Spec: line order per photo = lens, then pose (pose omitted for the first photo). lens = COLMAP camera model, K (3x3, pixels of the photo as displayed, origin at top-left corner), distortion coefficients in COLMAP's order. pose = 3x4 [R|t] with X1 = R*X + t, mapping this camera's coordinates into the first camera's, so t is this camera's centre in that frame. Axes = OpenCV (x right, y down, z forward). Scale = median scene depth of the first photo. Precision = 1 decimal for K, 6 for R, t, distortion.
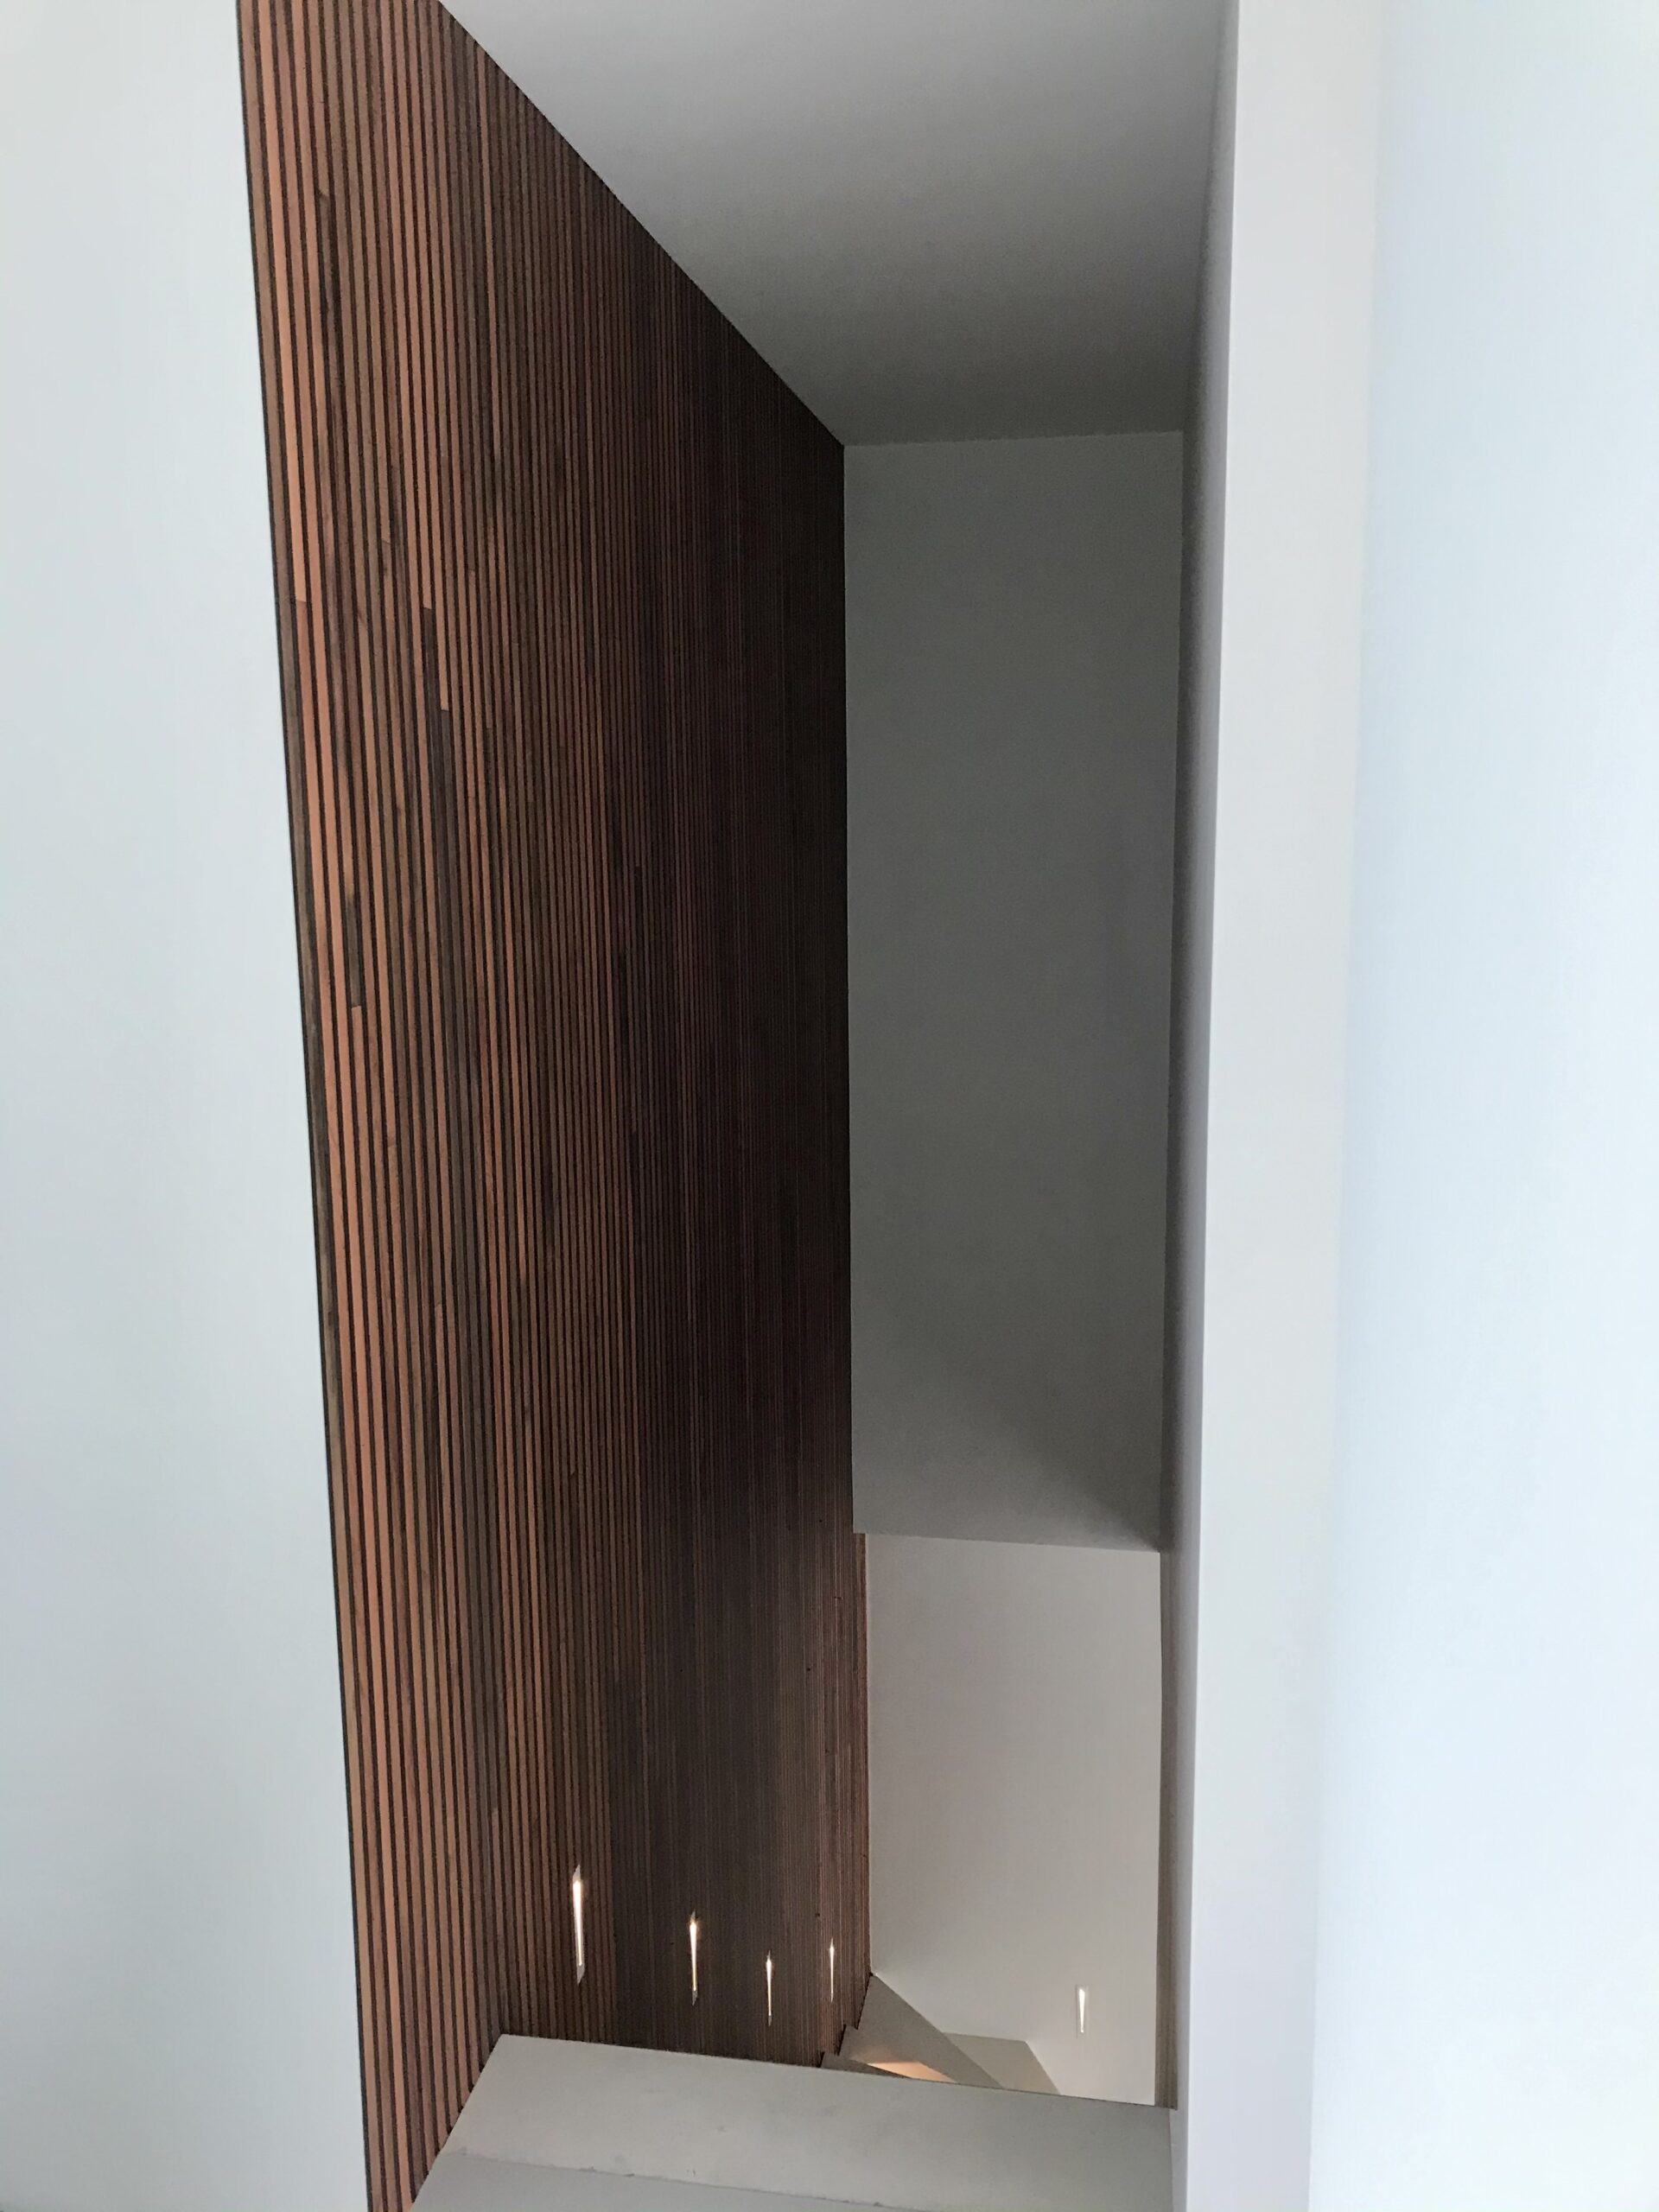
lens RADIAL K [[1819.5, 0, 829.5], [0, 1819.5, 1106.0], [0, 0, 1]] dist [0.003830, -0.004054]
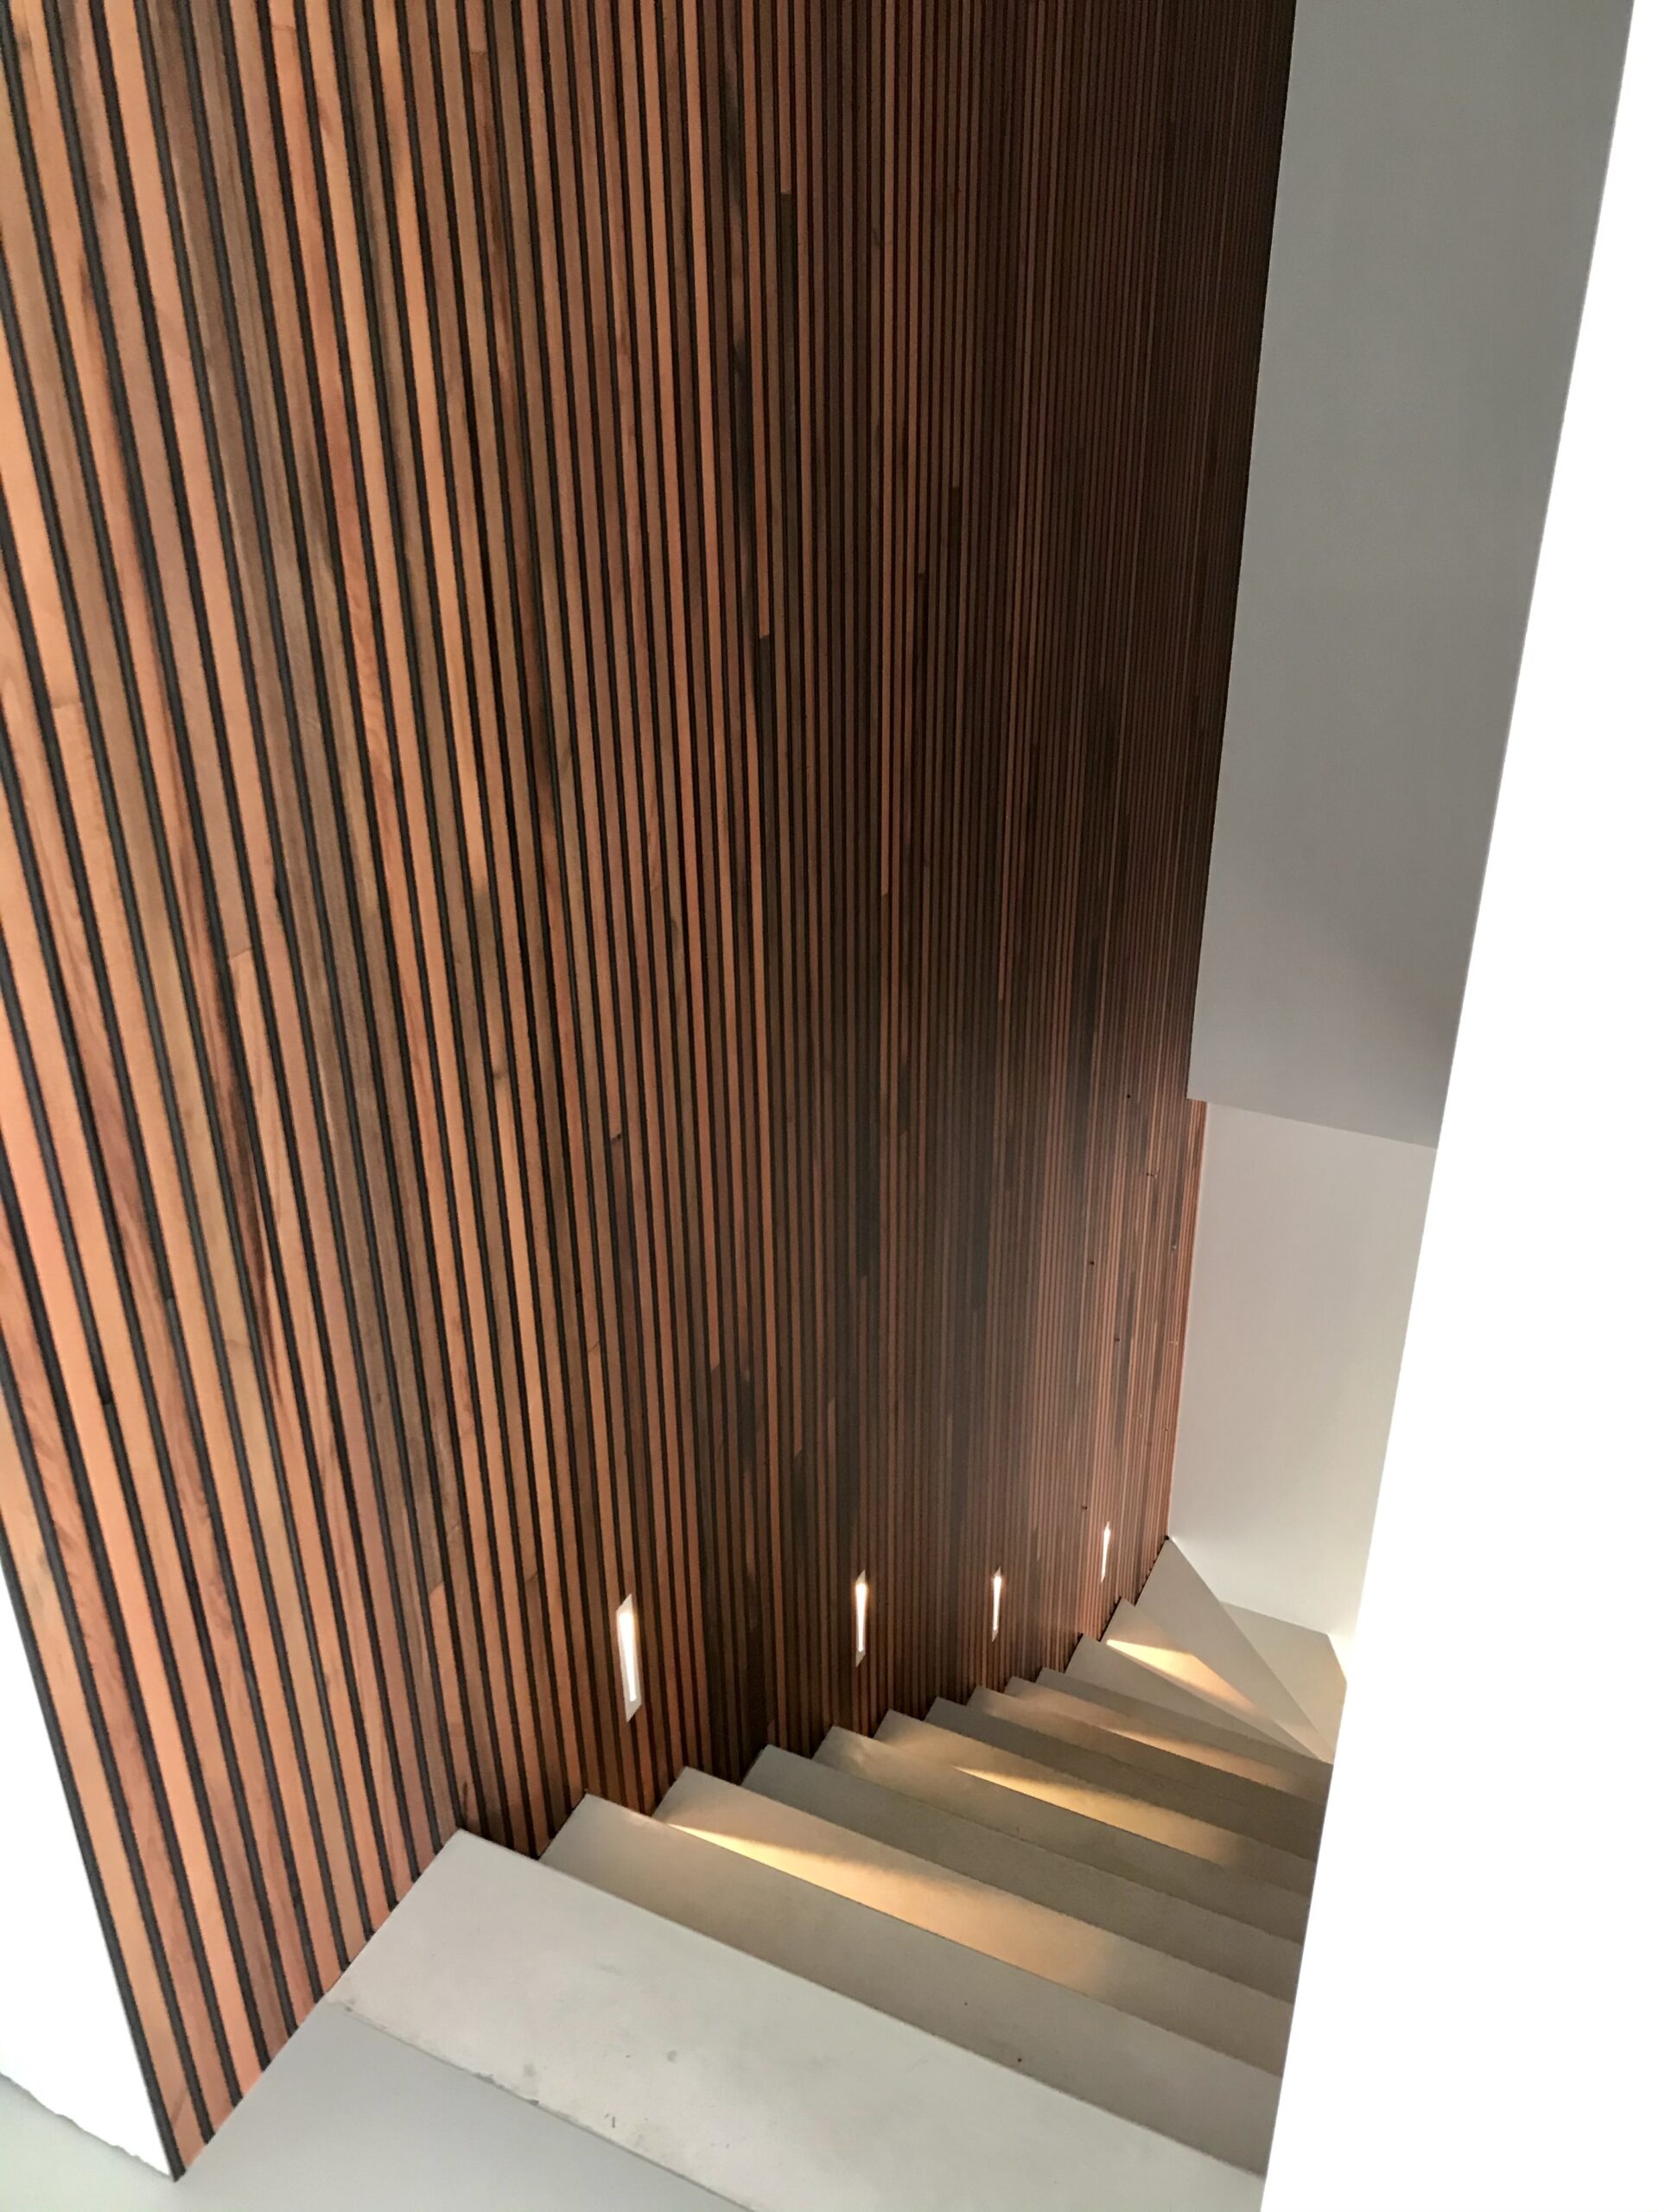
lens RADIAL K [[1819.5, 0, 829.5], [0, 1819.5, 1106.0], [0, 0, 1]] dist [0.003830, -0.004054]
pose [[0.960580, 0.139537, -0.240447, 0.110320], [-0.055717, 0.943992, 0.325230, -0.045444], [0.272362, -0.299012, 0.914555, 0.389873]]
